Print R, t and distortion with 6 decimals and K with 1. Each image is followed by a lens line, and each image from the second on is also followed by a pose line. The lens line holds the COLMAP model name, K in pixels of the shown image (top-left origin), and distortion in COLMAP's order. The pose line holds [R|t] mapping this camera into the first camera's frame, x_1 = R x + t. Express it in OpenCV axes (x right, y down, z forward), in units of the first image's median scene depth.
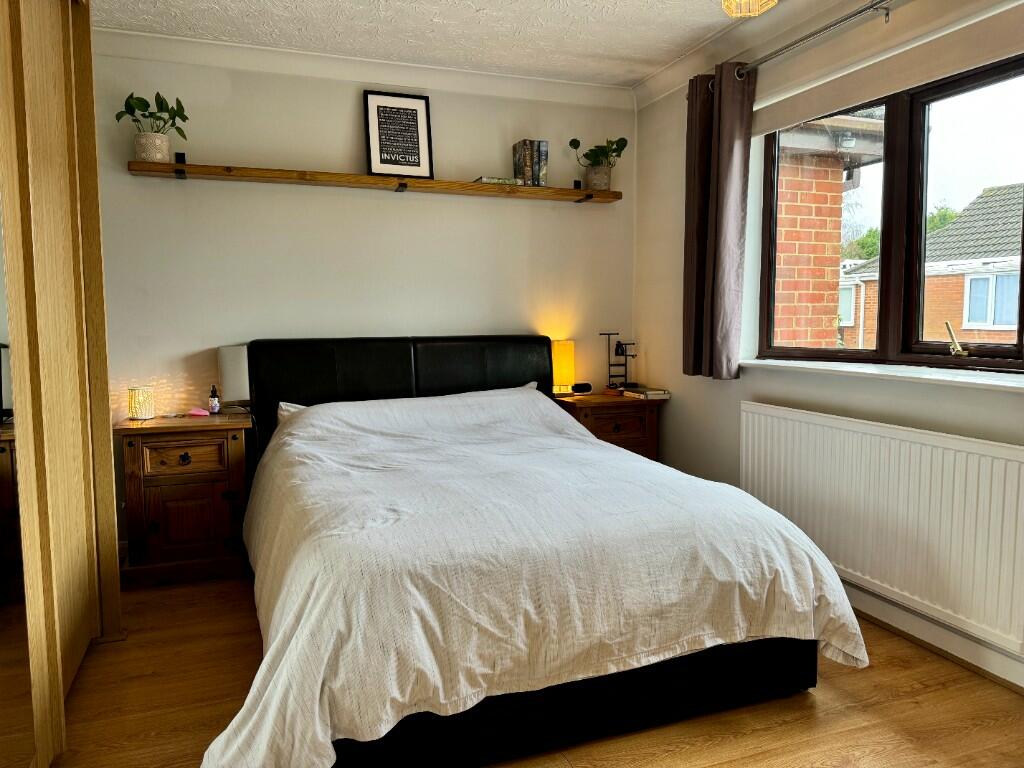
lens RADIAL K [[721.4, 0, 512.0], [0, 721.4, 384.0], [0, 0, 1]] dist [0.065068, -0.087517]
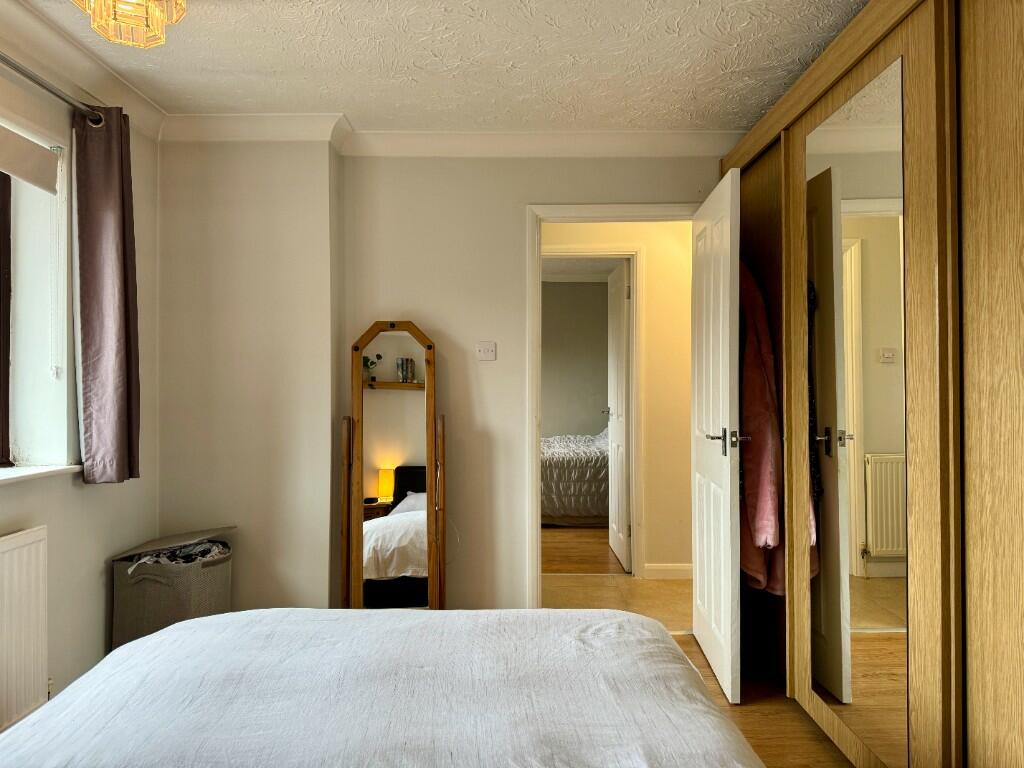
lens RADIAL K [[721.4, 0, 512.0], [0, 721.4, 384.0], [0, 0, 1]] dist [0.065068, -0.087517]
pose [[-0.937837, 0.008136, 0.346979, -0.319232], [0.038629, 0.995961, 0.081055, -0.167587], [-0.344918, 0.089419, -0.934364, 1.500589]]
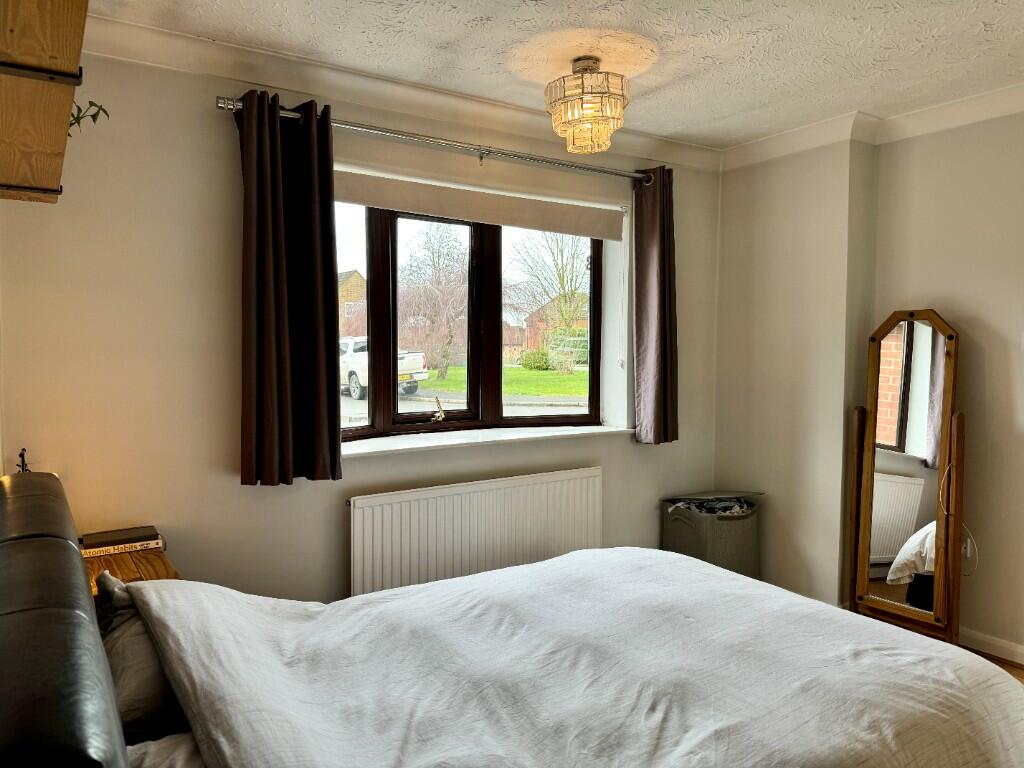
lens RADIAL K [[721.4, 0, 512.0], [0, 721.4, 384.0], [0, 0, 1]] dist [0.065068, -0.087517]
pose [[-0.224290, -0.046501, 0.973412, -0.759486], [0.088396, 0.993772, 0.067841, -0.205418], [-0.970505, 0.101262, -0.218782, 1.300729]]
